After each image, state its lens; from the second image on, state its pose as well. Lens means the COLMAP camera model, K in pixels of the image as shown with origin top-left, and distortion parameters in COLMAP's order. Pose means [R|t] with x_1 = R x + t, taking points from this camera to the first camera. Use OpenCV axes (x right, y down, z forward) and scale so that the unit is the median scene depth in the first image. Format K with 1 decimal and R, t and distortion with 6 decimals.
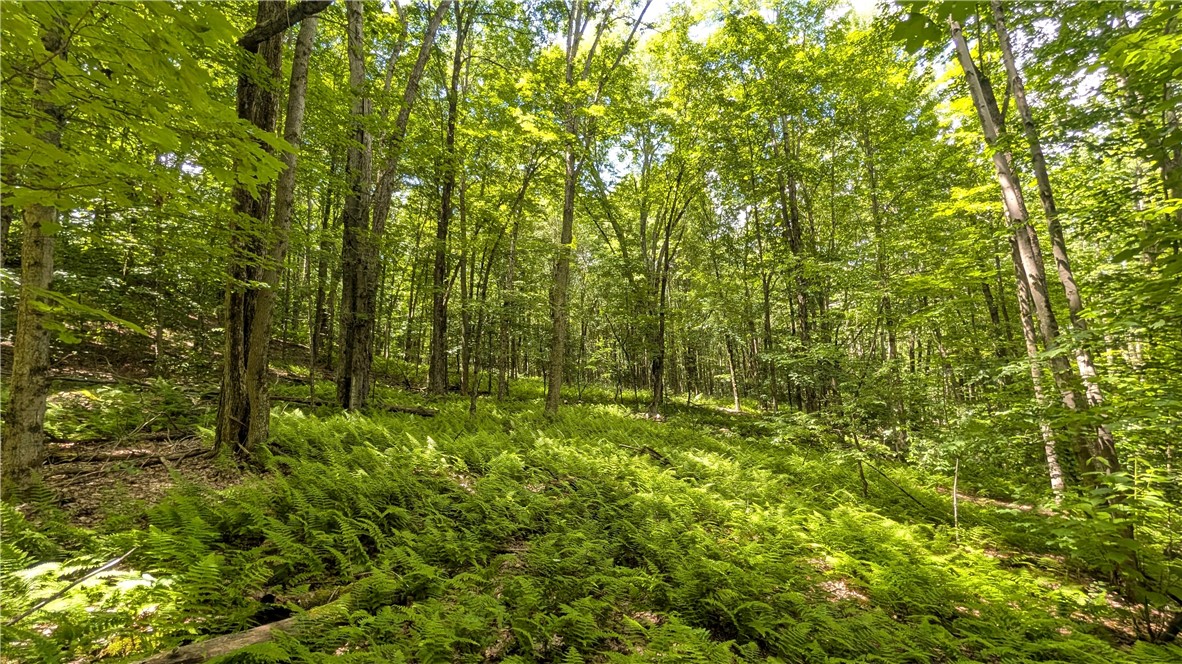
lens RADIAL K [[437.3, 0, 586.8], [0, 437.3, 337.9], [0, 0, 1]] dist [0.000865, 0.000089]
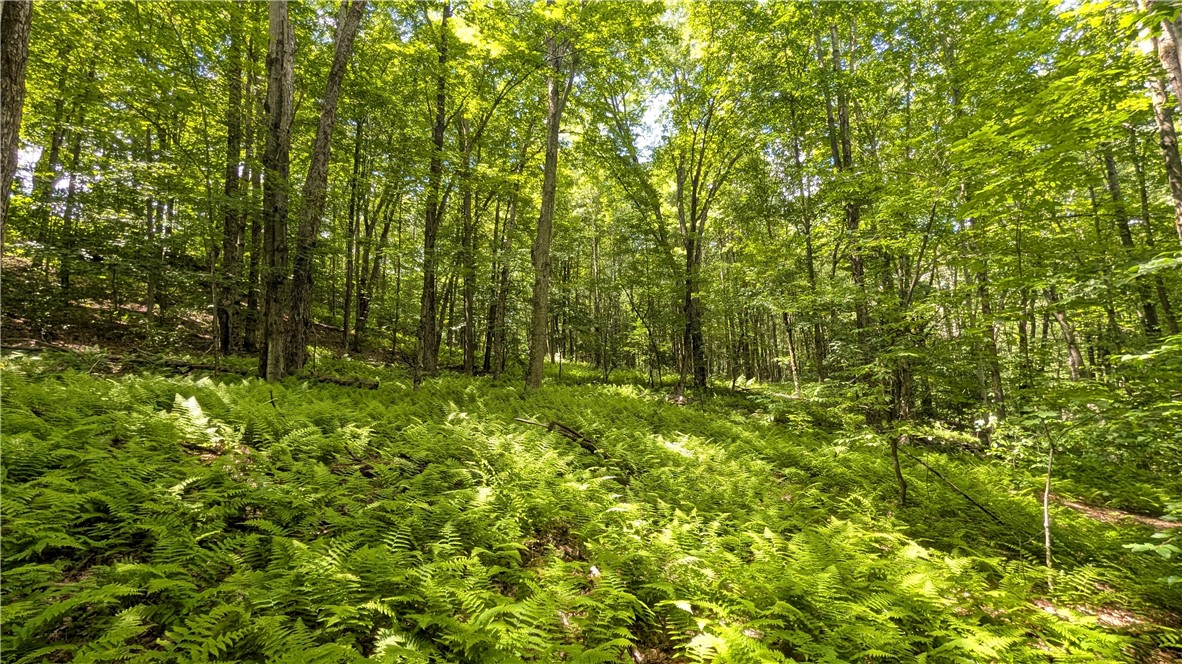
lens RADIAL K [[437.3, 0, 593.8], [0, 437.3, 336.0], [0, 0, 1]] dist [0.000865, 0.000089]
pose [[0.988985, -0.014435, -0.147311, 0.169994], [0.016845, 0.999744, 0.015130, 0.055085], [0.147055, -0.017445, 0.988974, 0.171861]]
